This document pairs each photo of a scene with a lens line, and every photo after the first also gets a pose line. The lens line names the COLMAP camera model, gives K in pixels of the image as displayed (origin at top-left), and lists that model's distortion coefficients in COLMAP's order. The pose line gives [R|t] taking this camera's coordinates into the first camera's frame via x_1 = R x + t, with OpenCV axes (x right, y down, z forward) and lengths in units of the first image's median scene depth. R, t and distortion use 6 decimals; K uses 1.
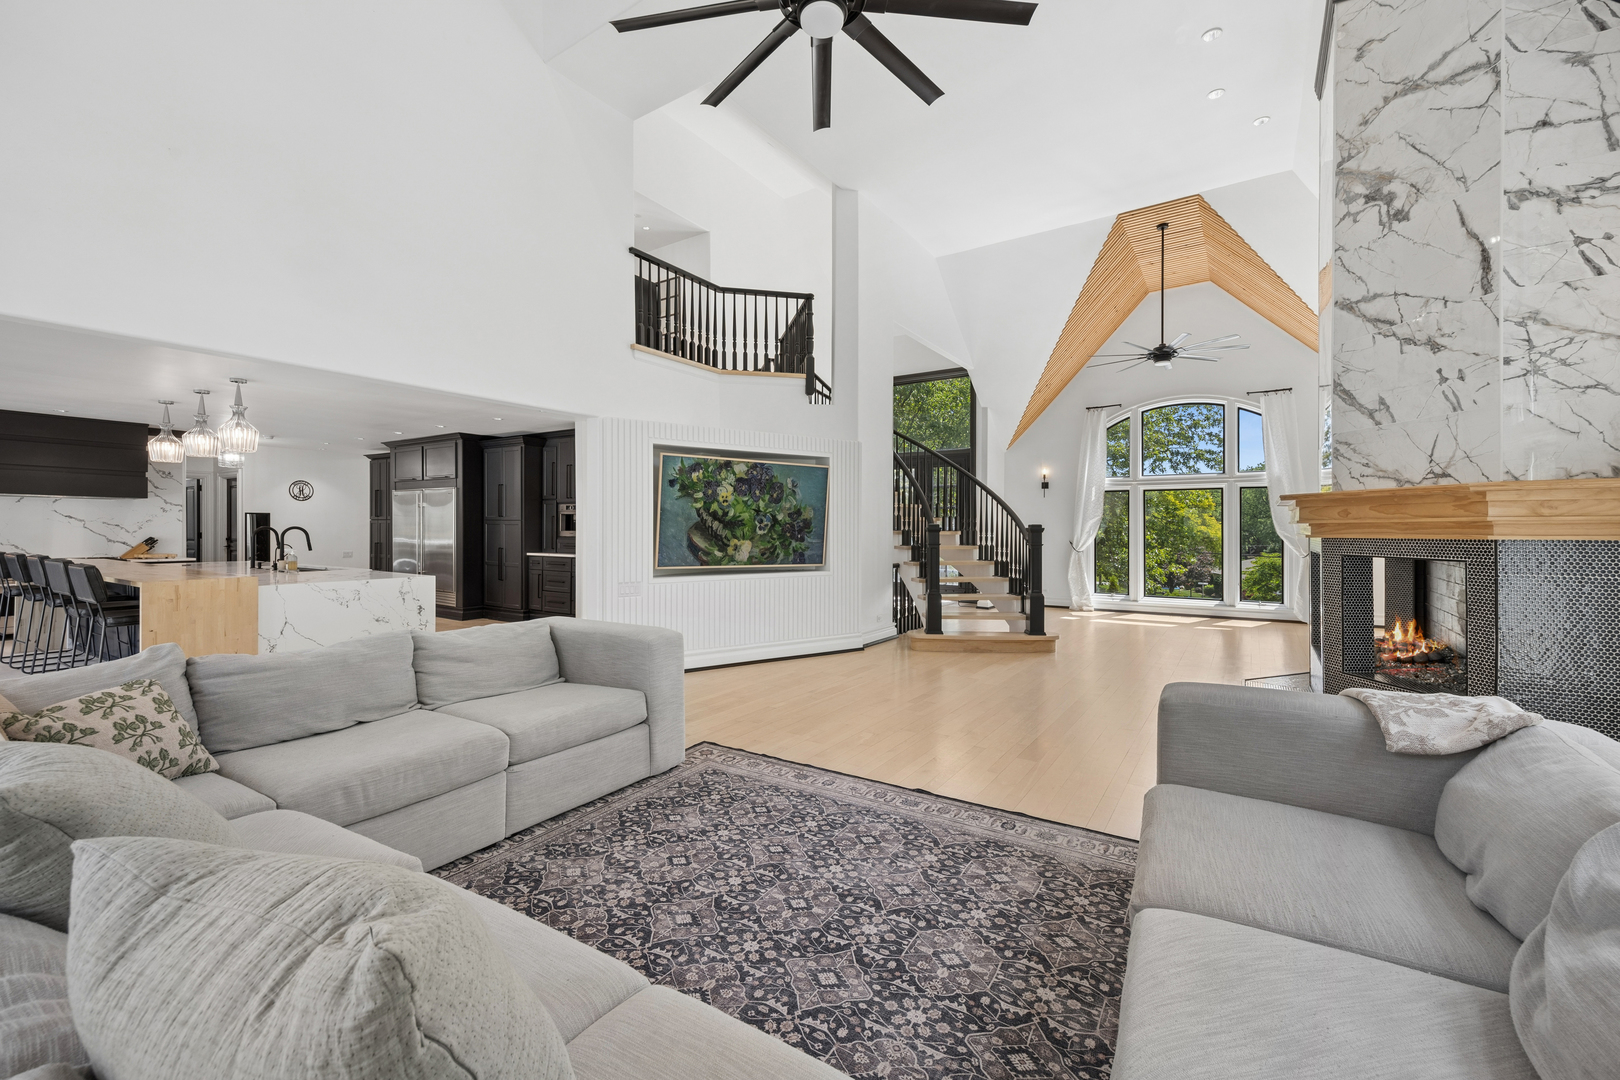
lens RADIAL K [[635.8, 0, 814.7], [0, 635.8, 527.9], [0, 0, 1]] dist [0.014038, 0.000161]
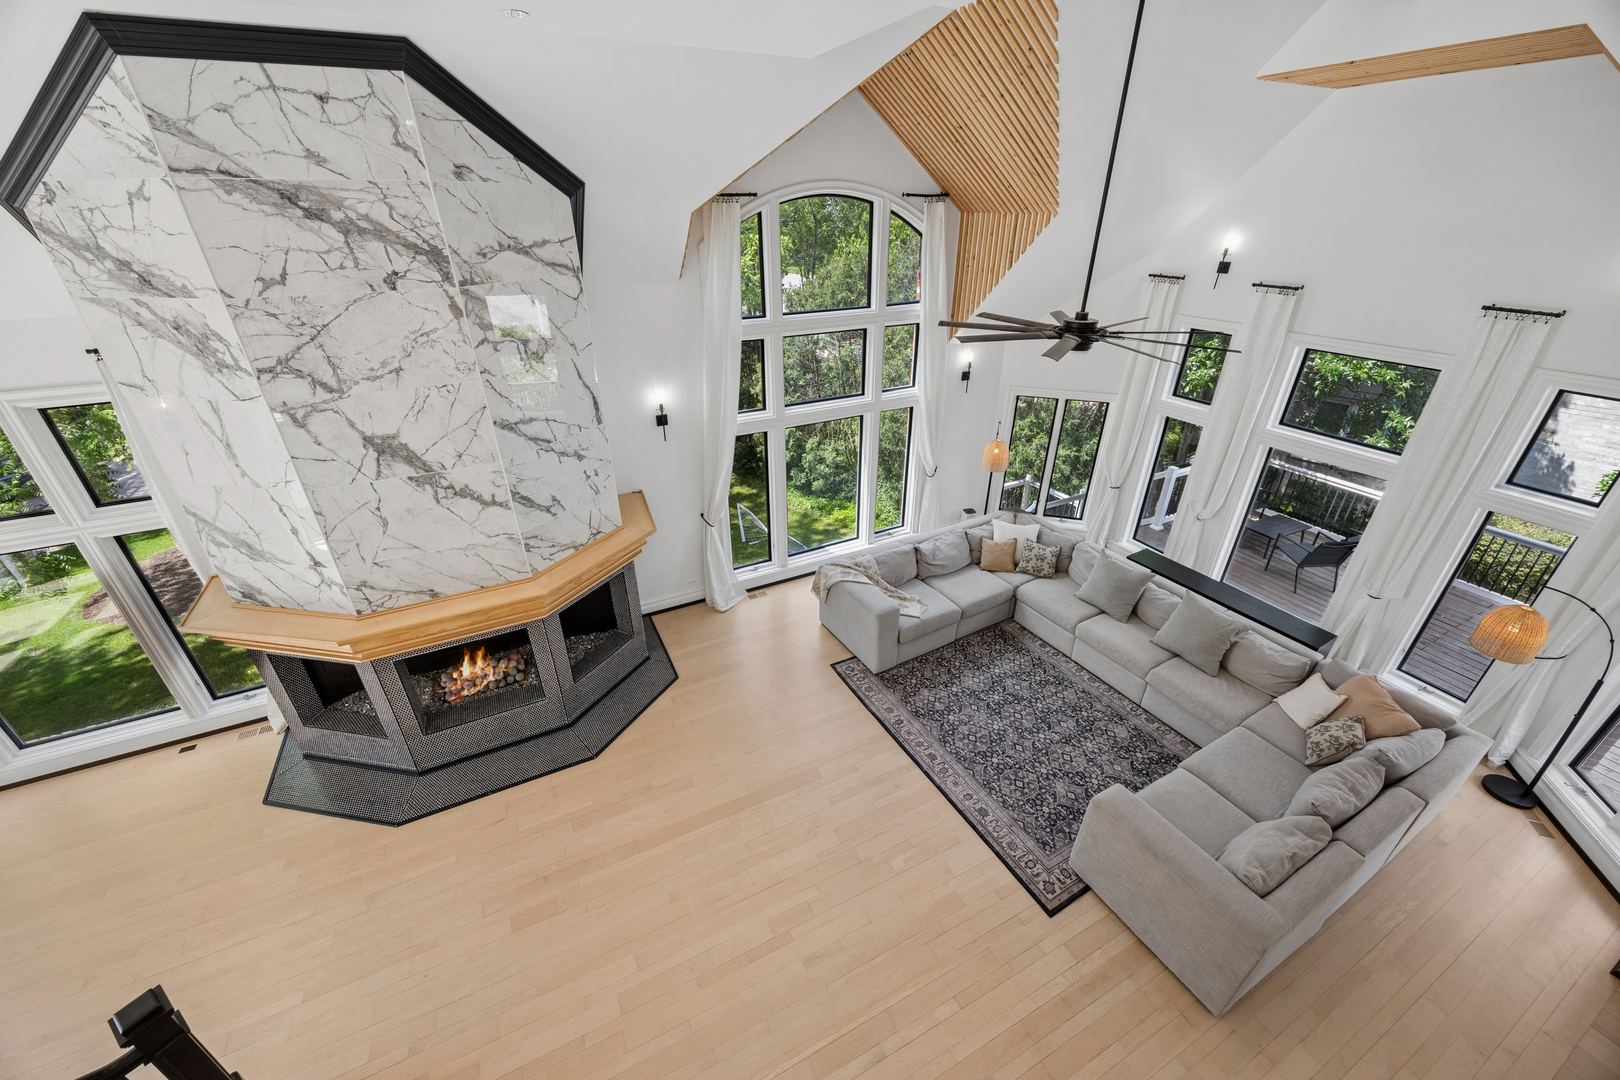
lens RADIAL K [[629.1, 0, 807.1], [0, 629.1, 541.4], [0, 0, 1]] dist [0.002455, 0.000350]
pose [[-0.867588, -0.232653, 0.439505, -0.146533], [0.010162, 0.875331, 0.483418, -0.774827], [-0.497181, 0.423874, -0.757062, 1.852380]]
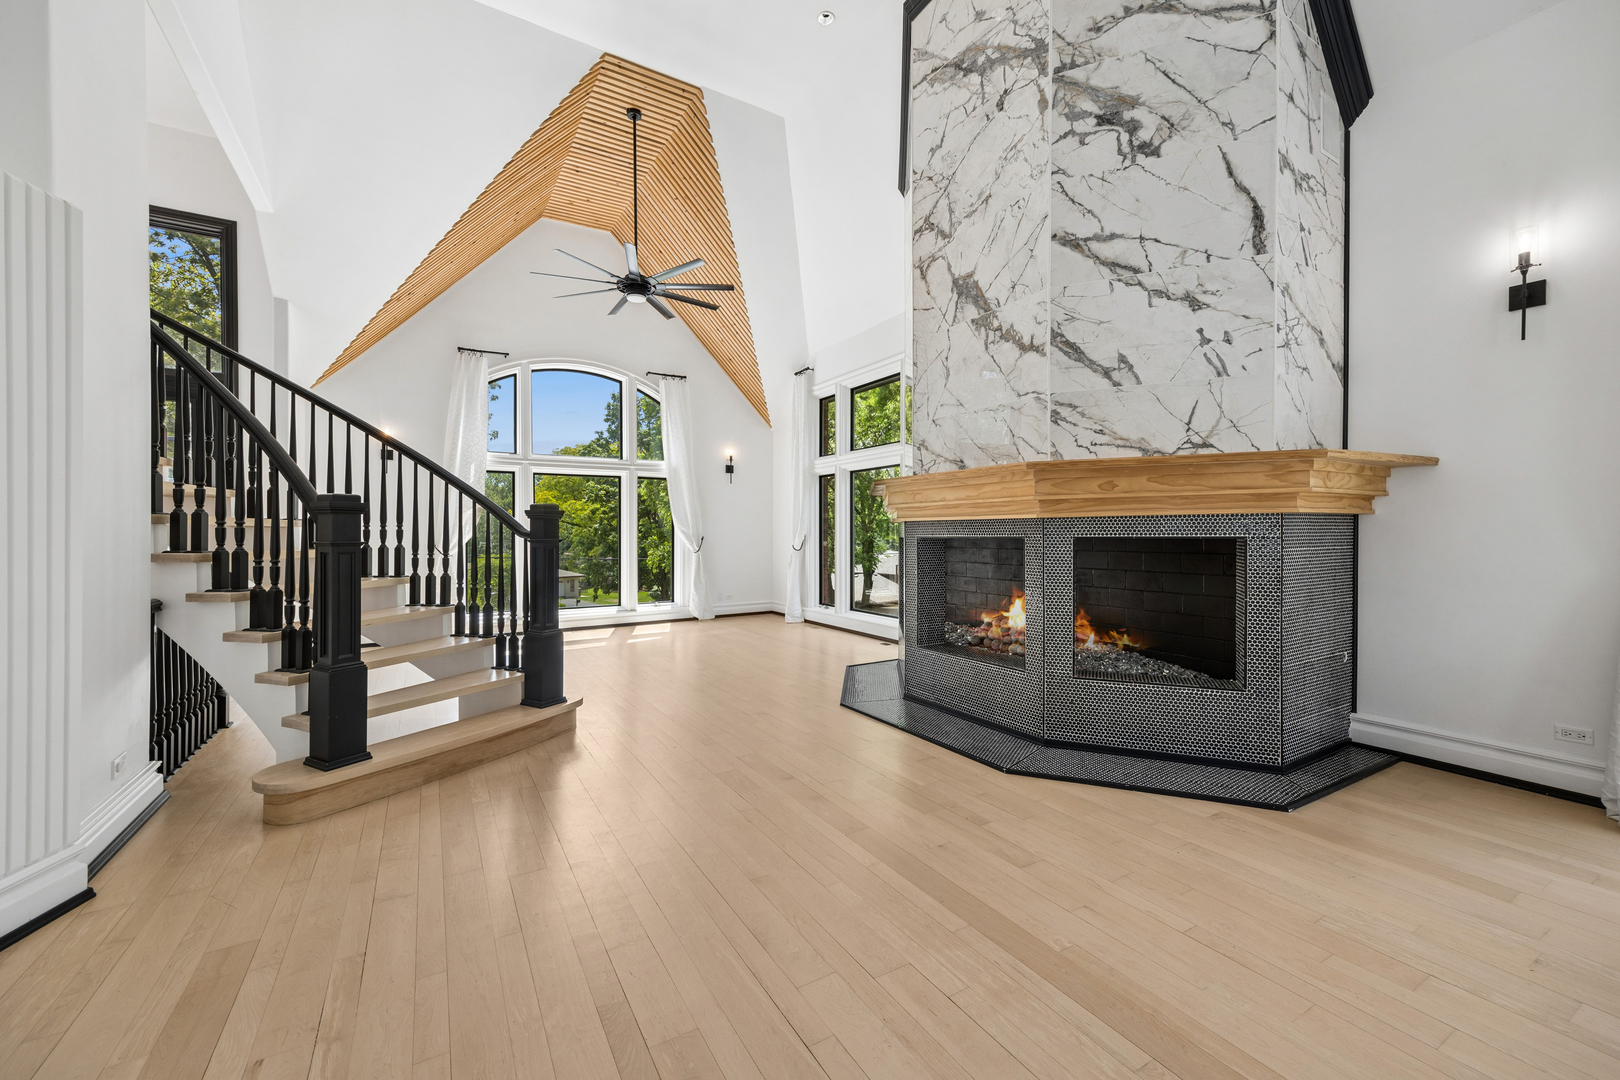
lens RADIAL K [[629.1, 0, 786.0], [0, 629.1, 535.7], [0, 0, 1]] dist [0.002455, 0.000350]
pose [[0.456290, -0.016911, 0.889670, -0.095686], [0.007437, 0.999857, 0.015191, 0.028080], [-0.889800, -0.000315, 0.456351, 1.079791]]
